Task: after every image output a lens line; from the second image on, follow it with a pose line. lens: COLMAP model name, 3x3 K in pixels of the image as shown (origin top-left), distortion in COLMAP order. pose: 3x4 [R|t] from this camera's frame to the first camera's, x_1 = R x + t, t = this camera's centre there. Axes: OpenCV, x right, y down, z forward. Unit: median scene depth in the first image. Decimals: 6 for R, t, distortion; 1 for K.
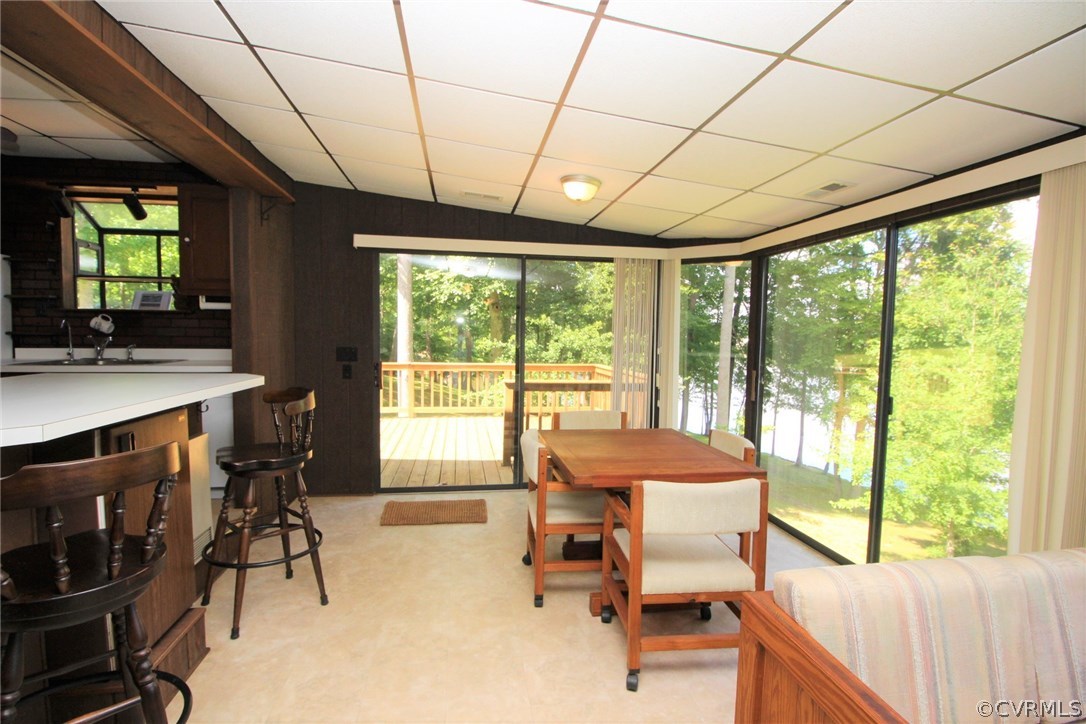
lens RADIAL K [[512.0, 0, 535.8], [0, 512.0, 364.5], [0, 0, 1]] dist [0.001875, -0.013144]
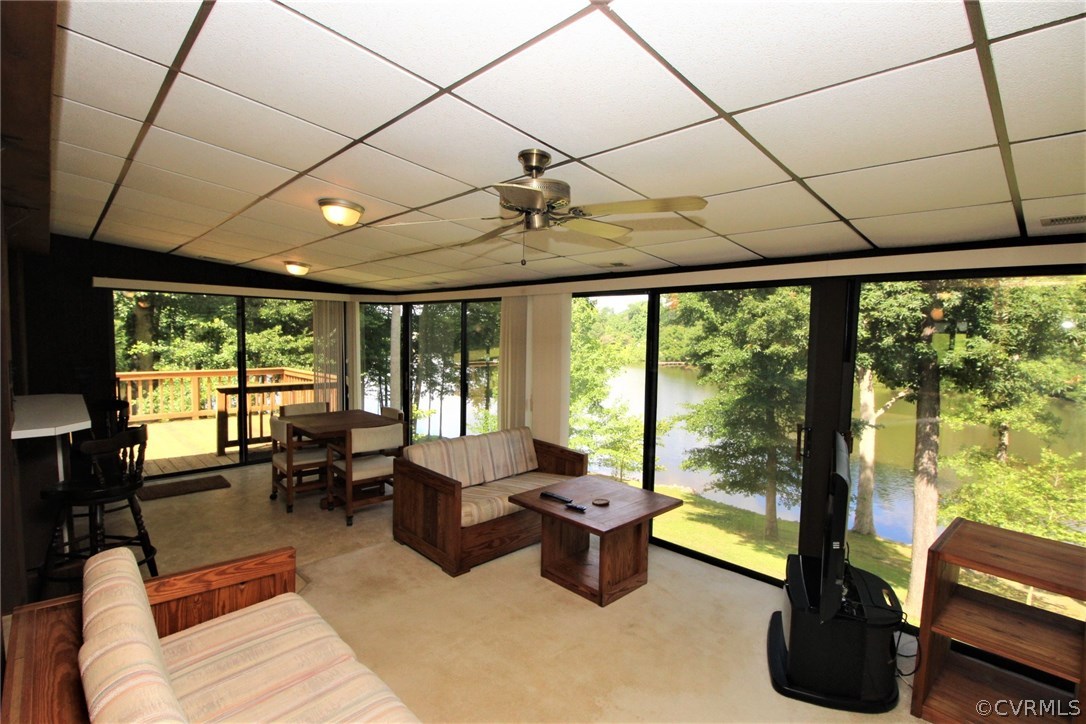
lens RADIAL K [[512.0, 0, 535.8], [0, 512.0, 364.5], [0, 0, 1]] dist [0.001875, -0.013144]
pose [[0.815098, -0.037203, 0.578127, -0.059537], [0.029465, 0.999307, 0.022764, -0.011201], [-0.578573, -0.001520, 0.815629, -0.184289]]
